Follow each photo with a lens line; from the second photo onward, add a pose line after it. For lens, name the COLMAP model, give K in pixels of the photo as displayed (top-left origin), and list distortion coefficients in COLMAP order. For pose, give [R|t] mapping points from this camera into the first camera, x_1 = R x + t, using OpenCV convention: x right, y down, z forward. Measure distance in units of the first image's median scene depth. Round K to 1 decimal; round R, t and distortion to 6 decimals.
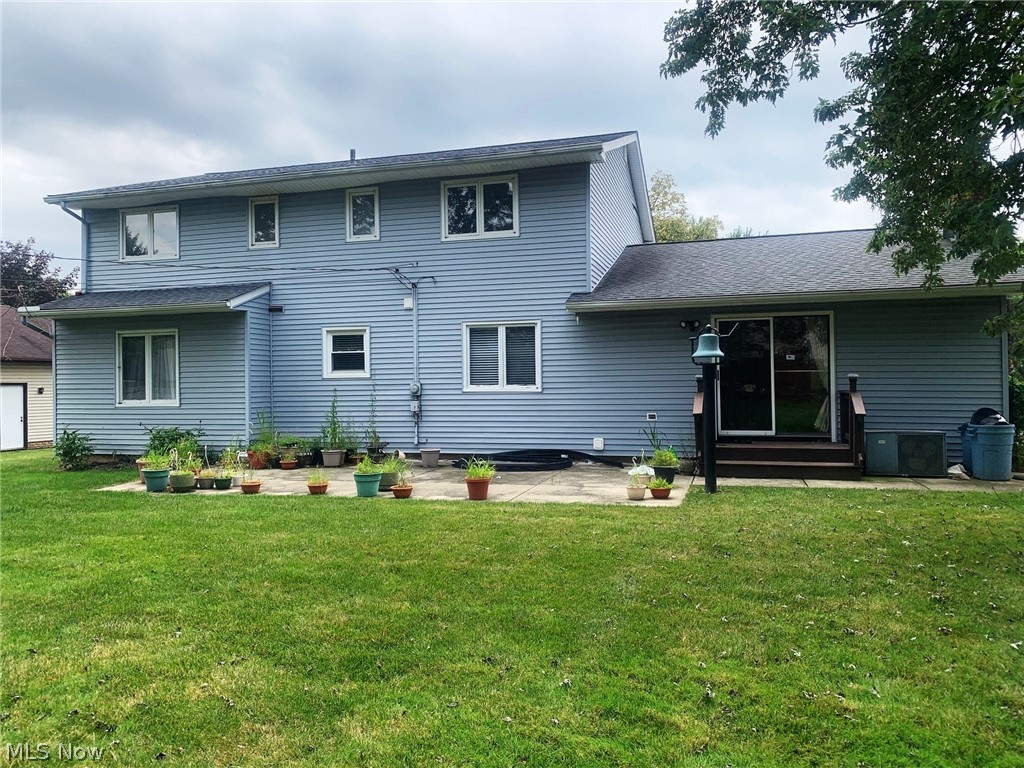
lens RADIAL K [[779.6, 0, 512.6], [0, 779.6, 377.9], [0, 0, 1]] dist [0.027006, -0.002586]
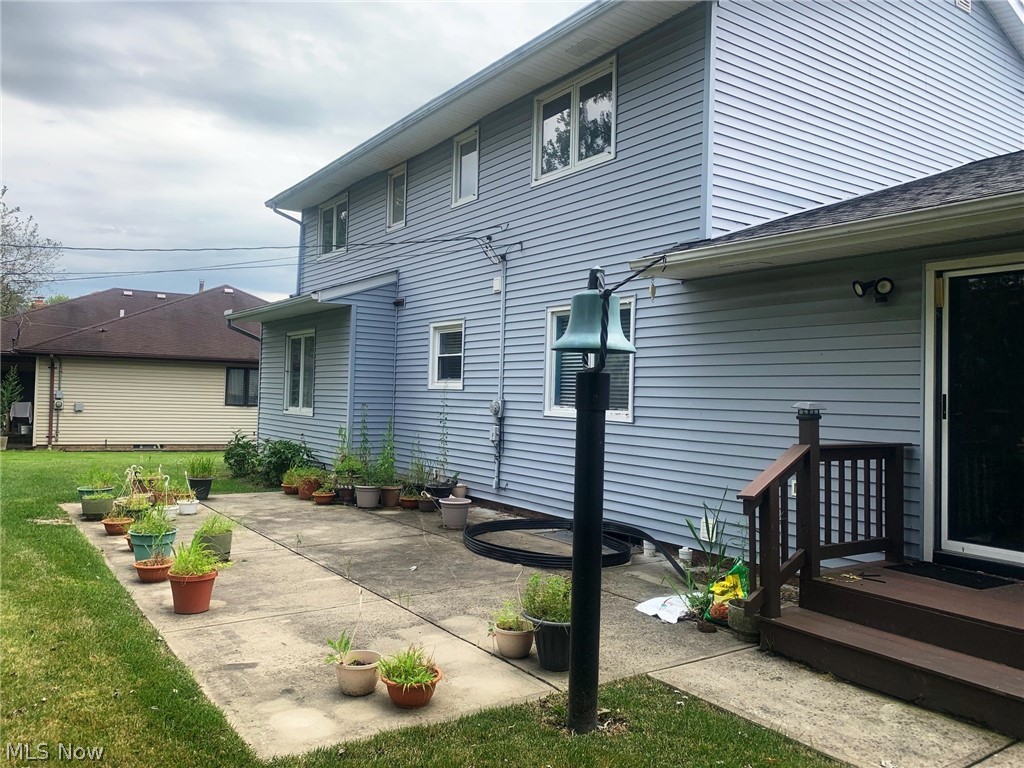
lens RADIAL K [[779.6, 0, 510.2], [0, 779.6, 385.6], [0, 0, 1]] dist [0.027006, -0.002586]
pose [[0.763860, 0.024858, -0.644903, 0.318352], [-0.030126, 0.999542, 0.002845, -0.007884], [0.644678, 0.017255, 0.764259, 0.472430]]
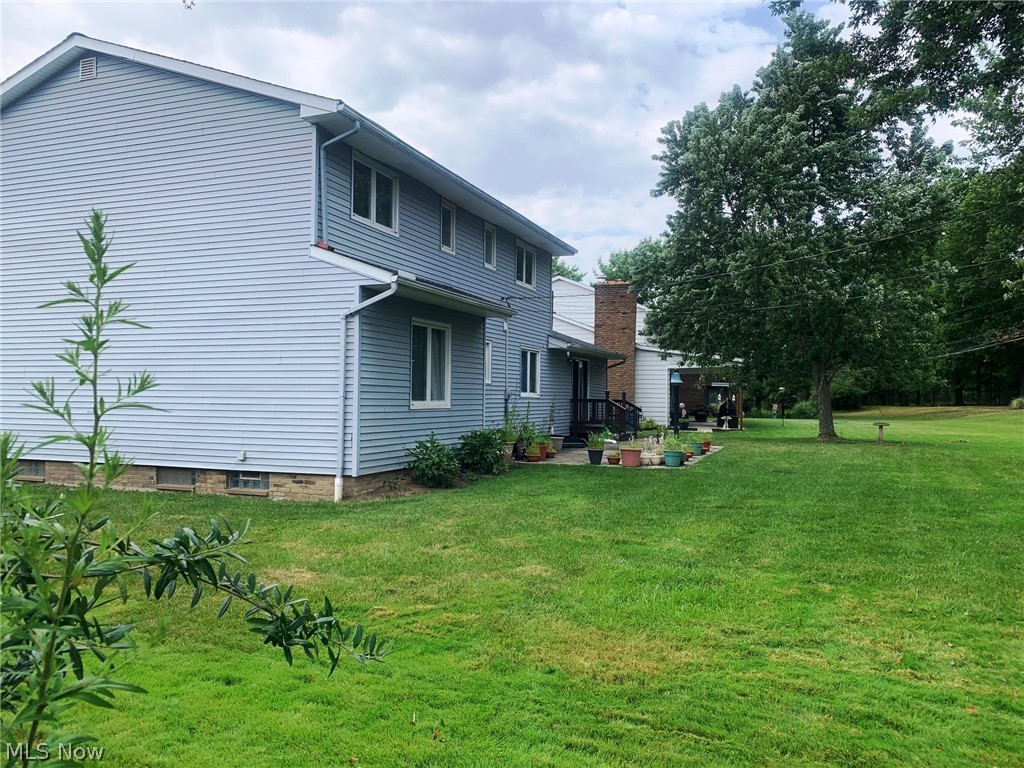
lens RADIAL K [[779.6, 0, 512.8], [0, 779.6, 386.9], [0, 0, 1]] dist [0.027006, -0.002586]
pose [[0.092312, 0.019284, 0.995543, -1.397875], [-0.005811, 0.999806, -0.018828, 0.029869], [-0.995713, -0.004047, 0.092406, 0.868846]]
